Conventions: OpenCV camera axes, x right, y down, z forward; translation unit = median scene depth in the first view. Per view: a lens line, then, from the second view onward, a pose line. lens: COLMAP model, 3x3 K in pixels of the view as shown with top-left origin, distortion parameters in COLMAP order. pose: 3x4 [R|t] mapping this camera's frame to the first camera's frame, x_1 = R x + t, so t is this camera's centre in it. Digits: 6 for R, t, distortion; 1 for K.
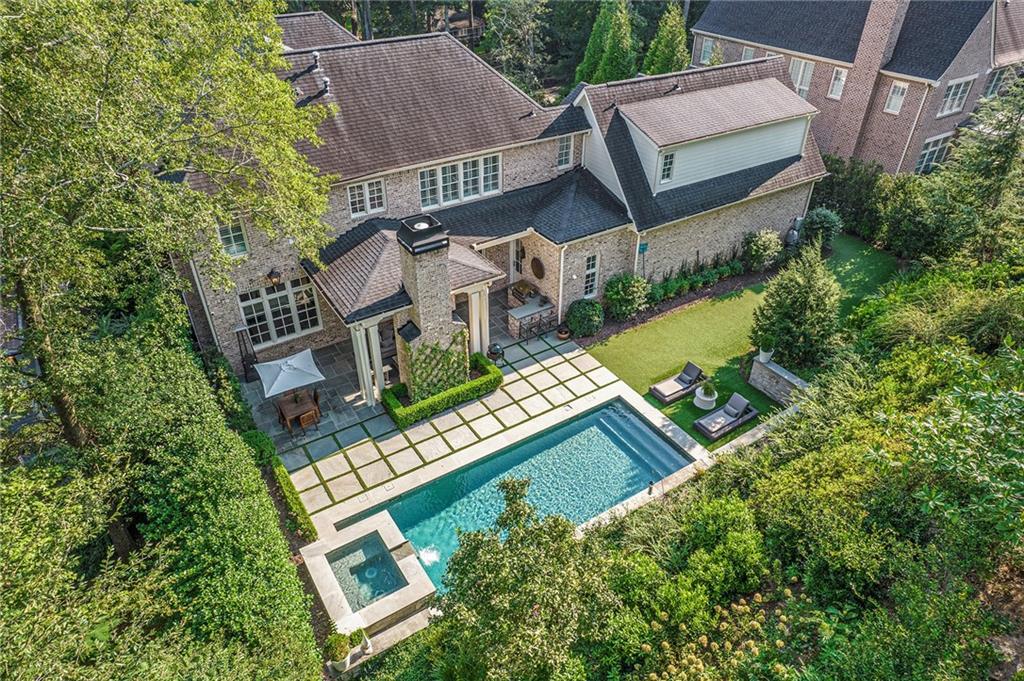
lens RADIAL K [[653.2, 0, 511.3], [0, 653.2, 337.5], [0, 0, 1]] dist [-0.071948, 0.062247]
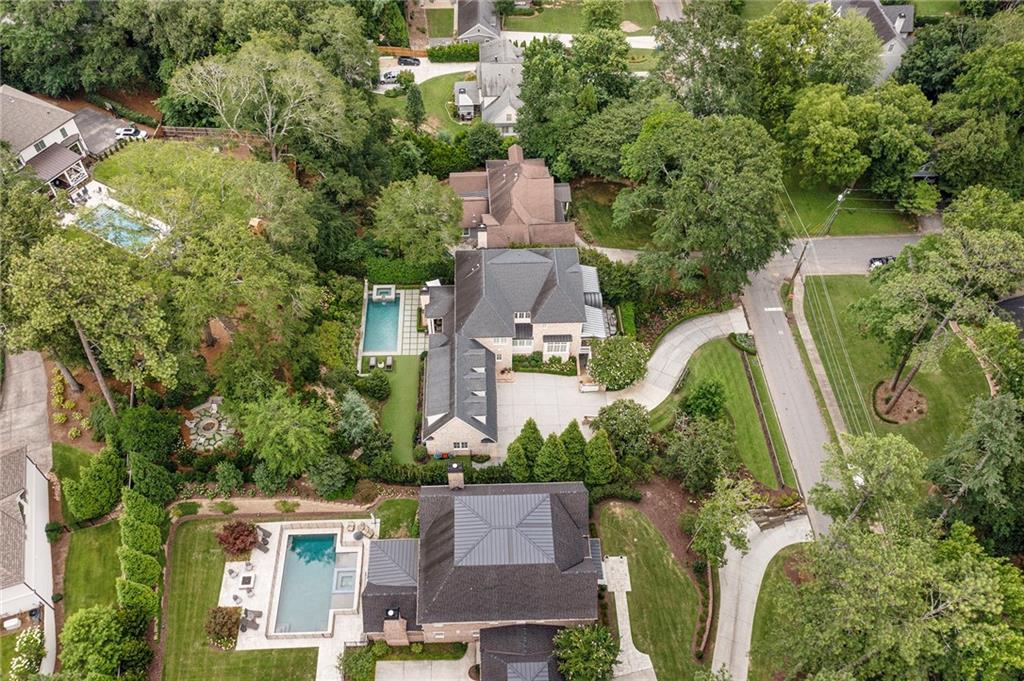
lens RADIAL K [[818.6, 0, 502.3], [0, 818.6, 342.2], [0, 0, 1]] dist [-0.005048, 0.003771]
pose [[-0.509258, 0.661682, -0.550303, 2.386450], [-0.500788, 0.292189, 0.814762, -4.019814], [0.699906, 0.690509, 0.182563, 0.532432]]
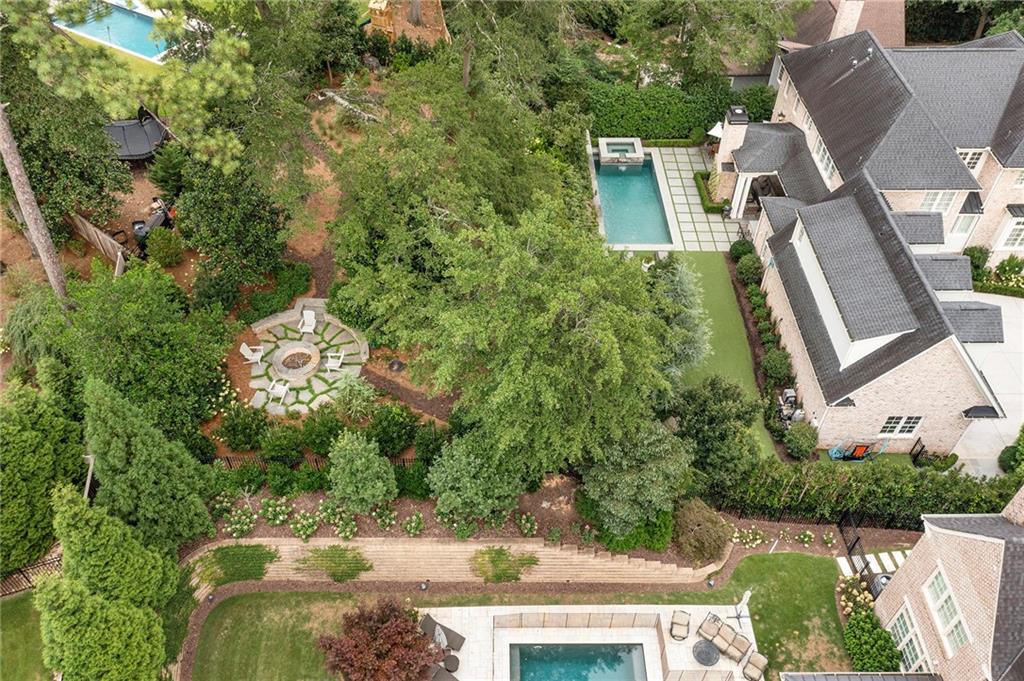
lens RADIAL K [[813.0, 0, 500.3], [0, 813.0, 335.2], [0, 0, 1]] dist [-0.009554, -0.003093]
pose [[-0.534392, 0.597441, -0.597904, 1.898809], [-0.494263, 0.352950, 0.794437, -1.357520], [0.685659, 0.720063, 0.106679, 0.614781]]
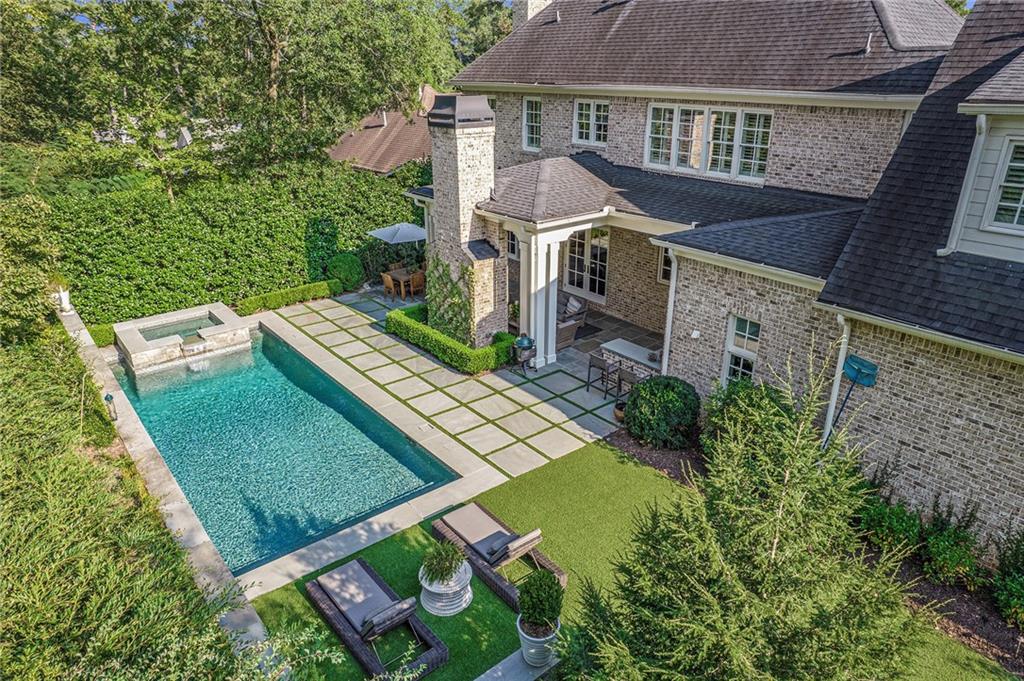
lens RADIAL K [[653.2, 0, 511.3], [0, 653.2, 337.5], [0, 0, 1]] dist [-0.071948, 0.062247]
pose [[0.120481, 0.376502, -0.918548, 0.607388], [-0.569408, 0.784155, 0.246730, -0.150025], [0.813179, 0.493302, 0.308859, 0.812488]]
